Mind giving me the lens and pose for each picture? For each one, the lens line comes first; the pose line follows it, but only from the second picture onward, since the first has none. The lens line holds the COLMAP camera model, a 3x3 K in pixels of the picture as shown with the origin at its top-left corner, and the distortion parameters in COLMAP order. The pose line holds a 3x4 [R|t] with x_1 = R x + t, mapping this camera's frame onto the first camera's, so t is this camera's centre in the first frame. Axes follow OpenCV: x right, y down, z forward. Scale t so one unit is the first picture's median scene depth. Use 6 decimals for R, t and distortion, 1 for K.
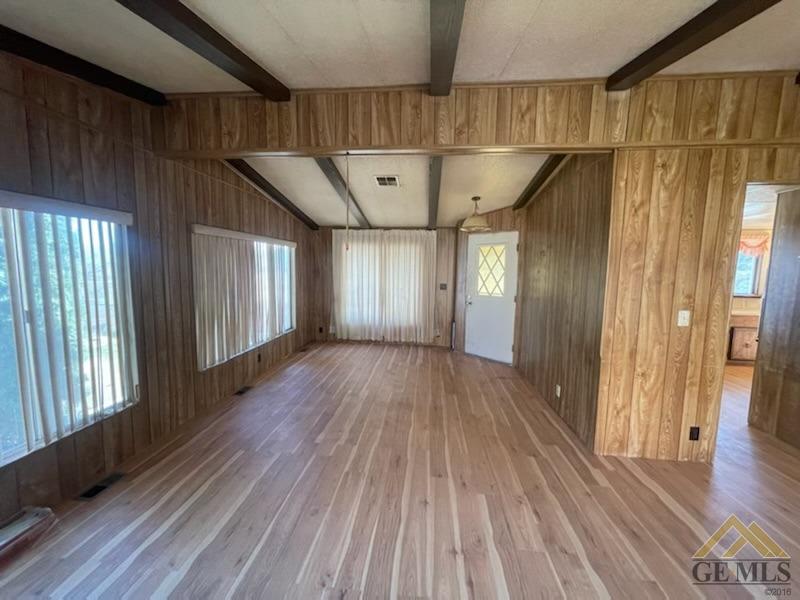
lens RADIAL K [[320.9, 0, 398.2], [0, 320.9, 298.0], [0, 0, 1]] dist [-0.008881, 0.001229]
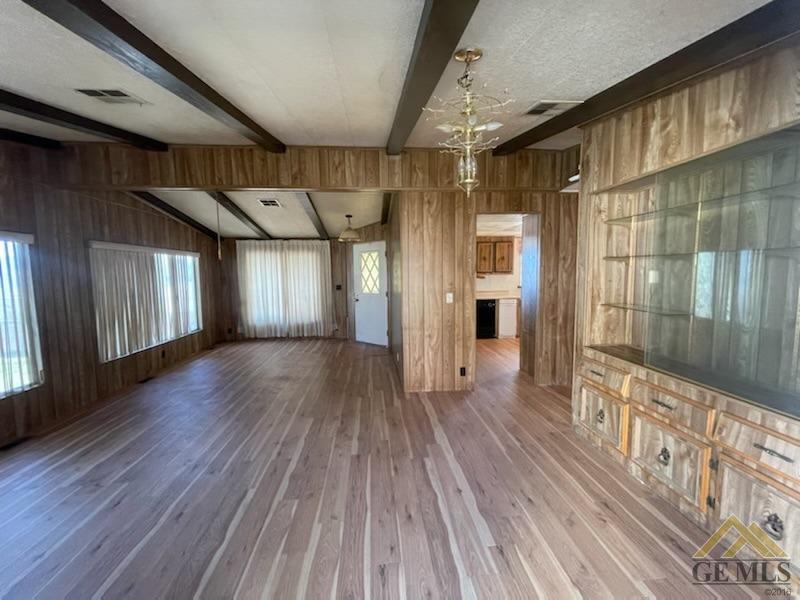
lens RADIAL K [[320.9, 0, 401.5], [0, 320.9, 299.1], [0, 0, 1]] dist [-0.008881, 0.001229]
pose [[0.982420, -0.043529, 0.181541, 0.286986], [0.046034, 0.998894, -0.009606, 0.056433], [-0.180922, 0.017794, 0.983337, -0.394957]]
